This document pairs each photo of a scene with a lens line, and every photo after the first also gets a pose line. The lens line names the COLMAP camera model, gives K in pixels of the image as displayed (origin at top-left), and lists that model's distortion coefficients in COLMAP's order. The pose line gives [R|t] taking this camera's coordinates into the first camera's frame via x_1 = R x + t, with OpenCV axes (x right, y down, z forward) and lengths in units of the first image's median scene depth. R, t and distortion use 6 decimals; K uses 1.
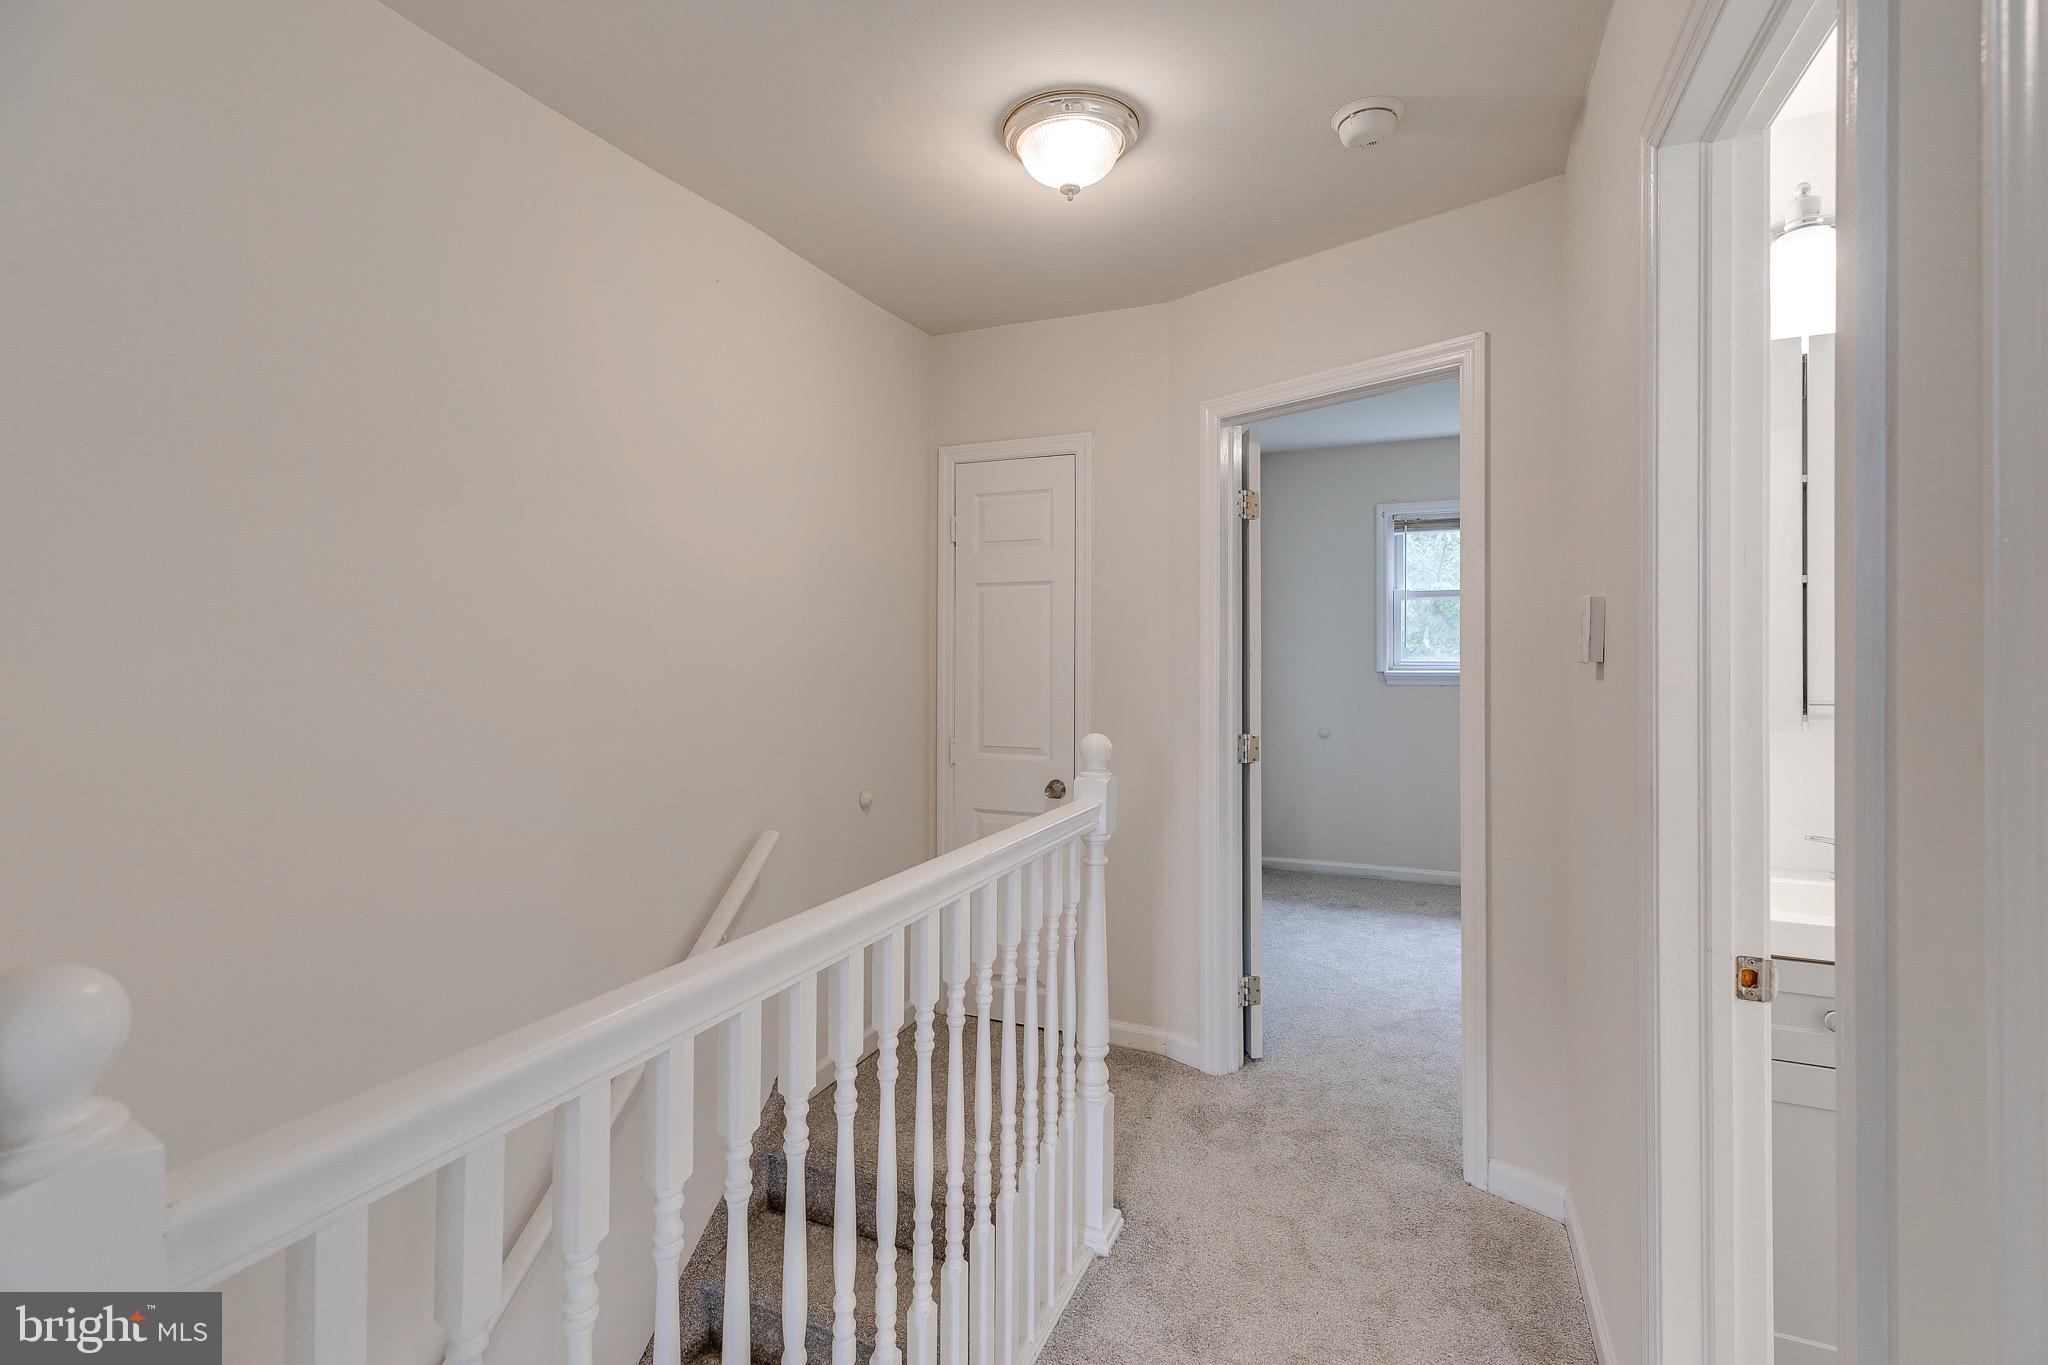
lens RADIAL K [[930.0, 0, 1027.6], [0, 930.0, 676.0], [0, 0, 1]] dist [0.003253, 0.001299]
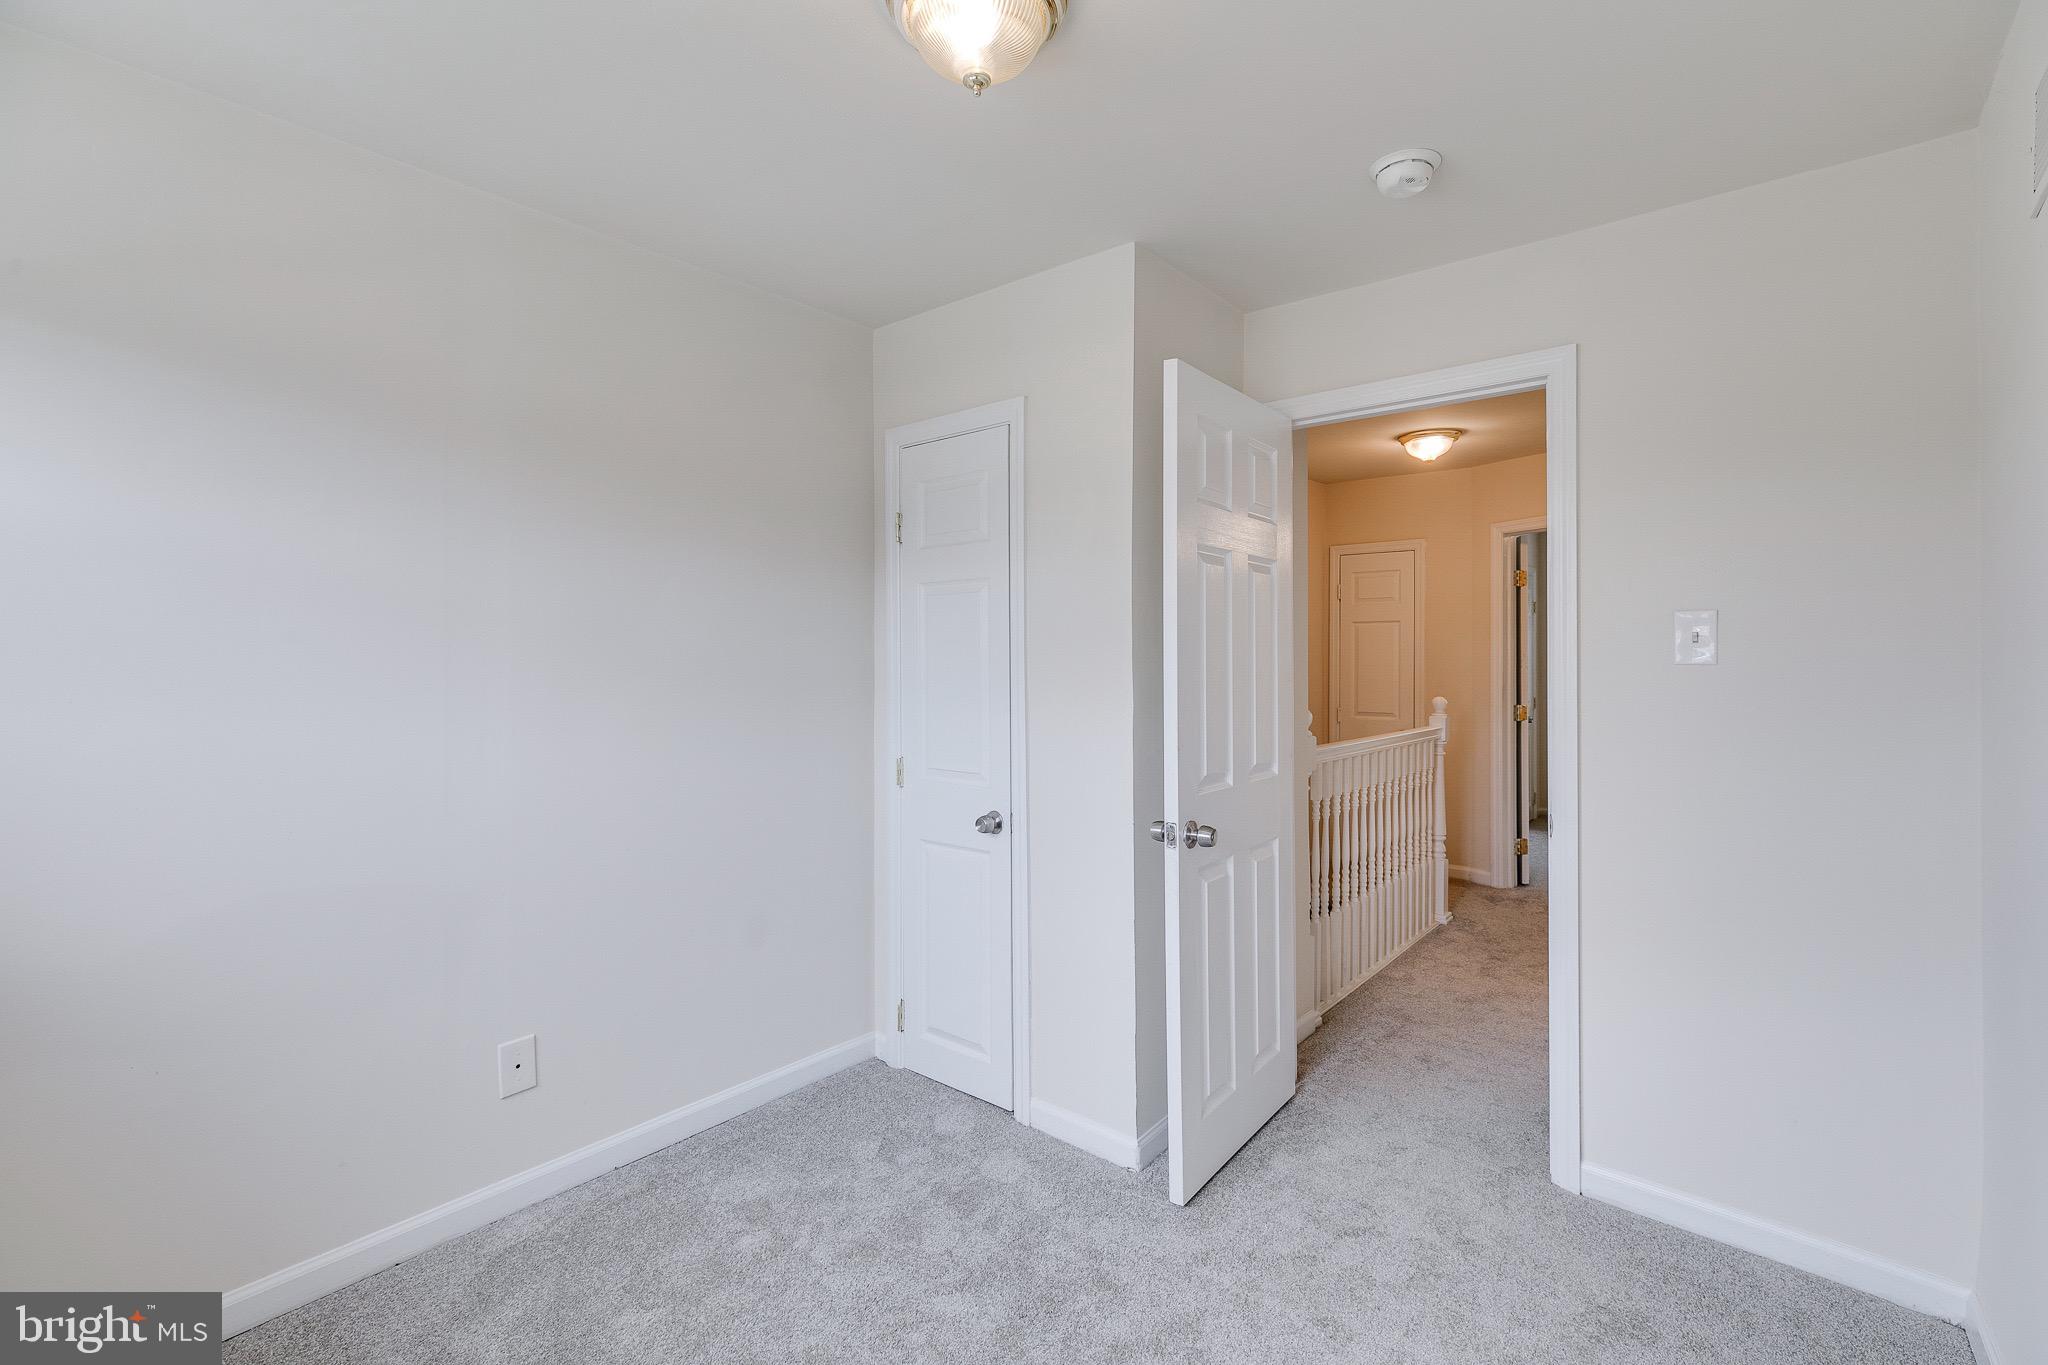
lens RADIAL K [[930.0, 0, 1021.8], [0, 930.0, 678.8], [0, 0, 1]] dist [0.003253, 0.001299]
pose [[0.960157, 0.000033, -0.279461, -0.191503], [-0.001034, 0.999994, -0.003437, 0.019383], [0.279459, 0.003589, 0.960151, -1.030435]]
